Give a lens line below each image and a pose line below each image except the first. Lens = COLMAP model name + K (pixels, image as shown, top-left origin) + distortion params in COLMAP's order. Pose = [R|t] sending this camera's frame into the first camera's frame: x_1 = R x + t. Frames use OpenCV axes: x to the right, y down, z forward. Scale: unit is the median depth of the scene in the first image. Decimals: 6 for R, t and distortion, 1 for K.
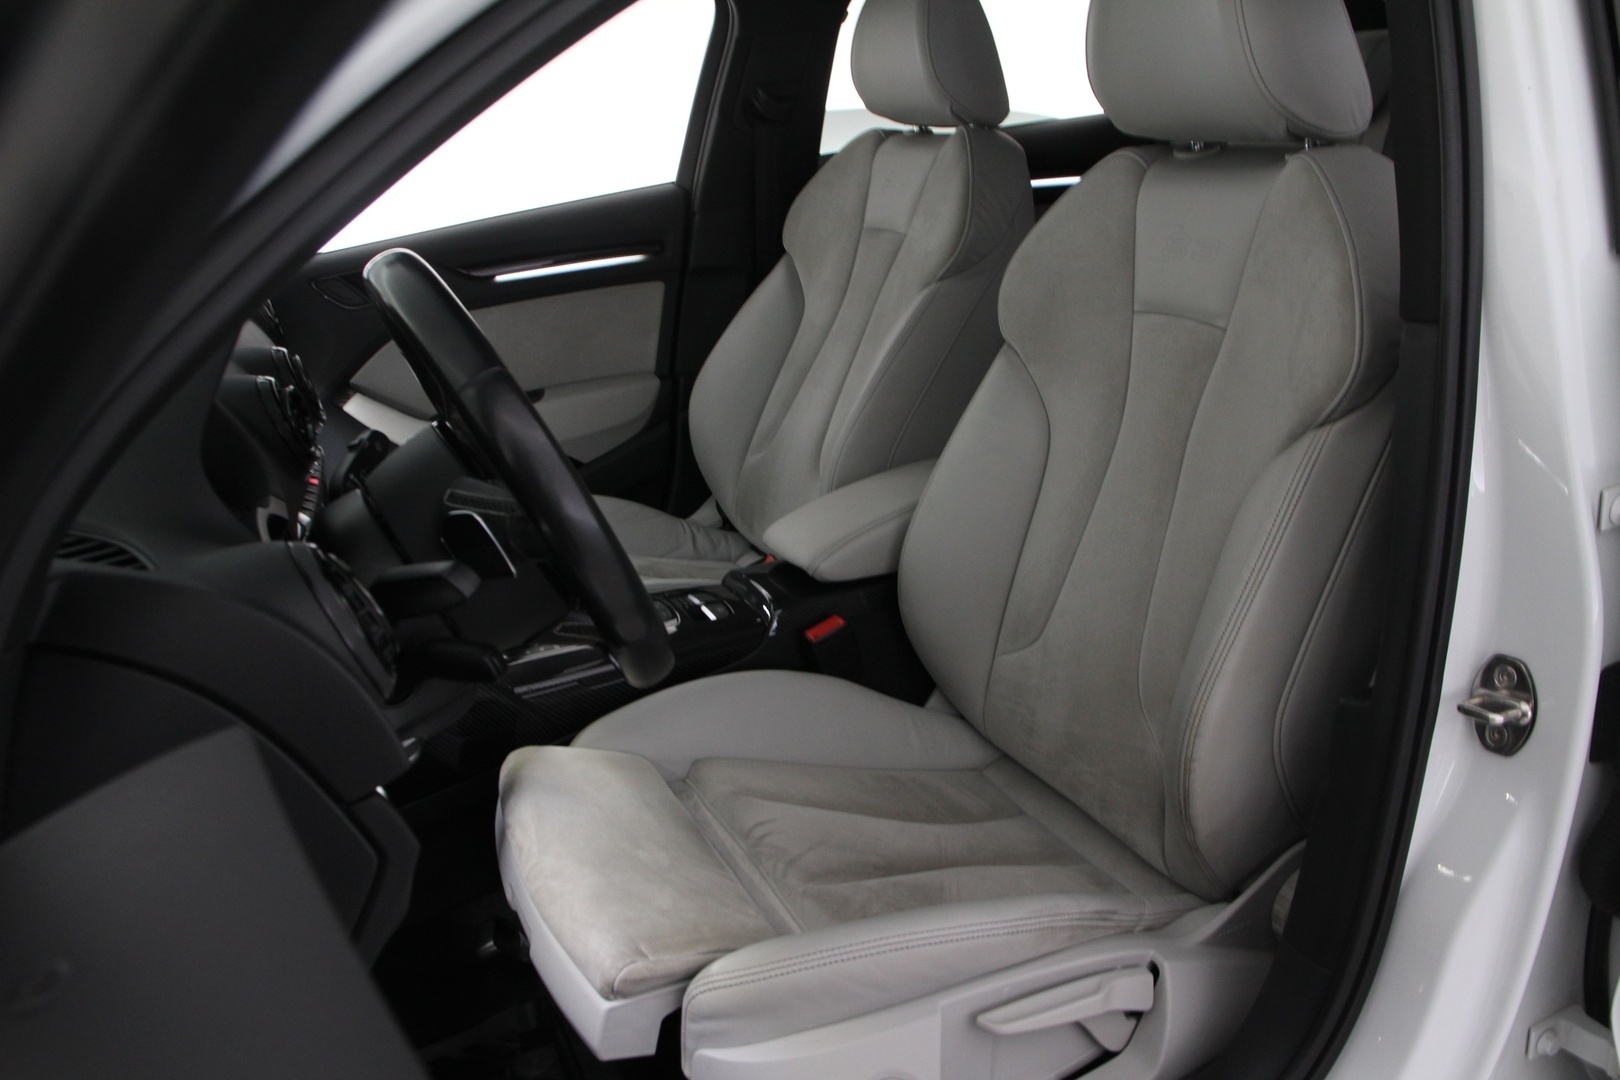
lens RADIAL K [[1306.7, 0, 860.7], [0, 1306.7, 540.8], [0, 0, 1]] dist [-0.105749, 0.132324]
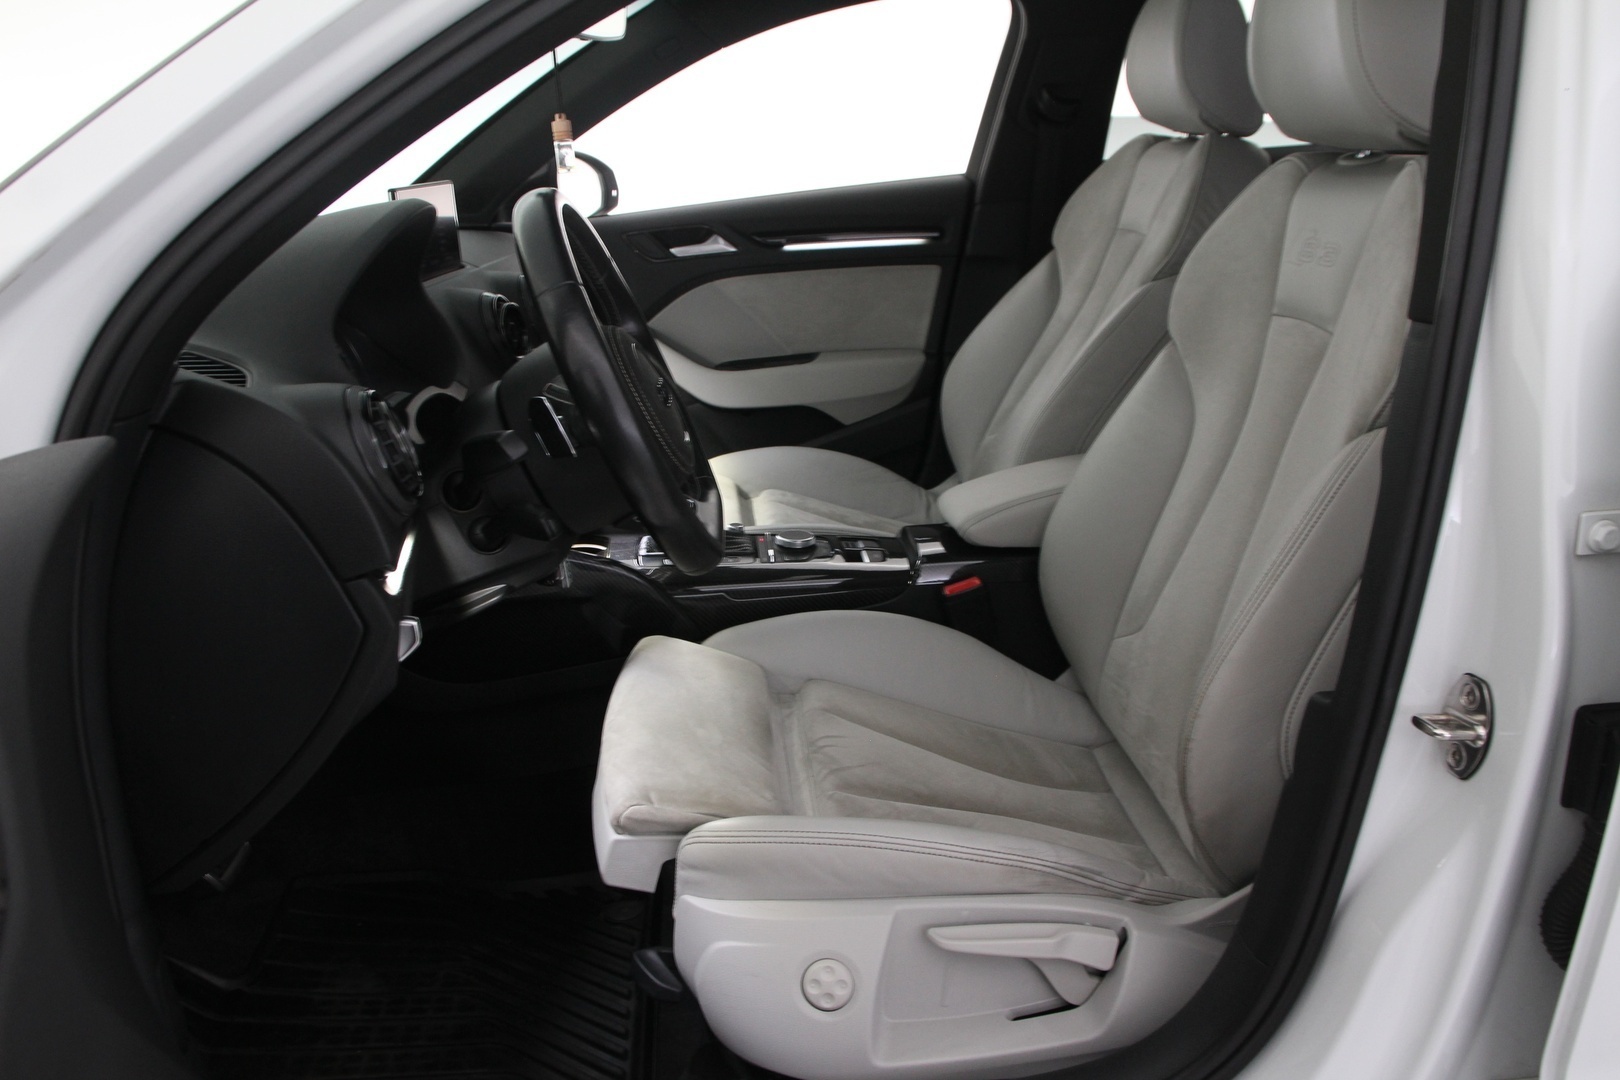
lens RADIAL K [[1306.7, 0, 860.7], [0, 1306.7, 540.8], [0, 0, 1]] dist [-0.105749, 0.132324]
pose [[0.937914, 0.146632, -0.314349, 0.275056], [-0.150370, 0.988551, 0.012468, 0.035865], [0.312579, 0.035574, 0.949225, -0.049147]]
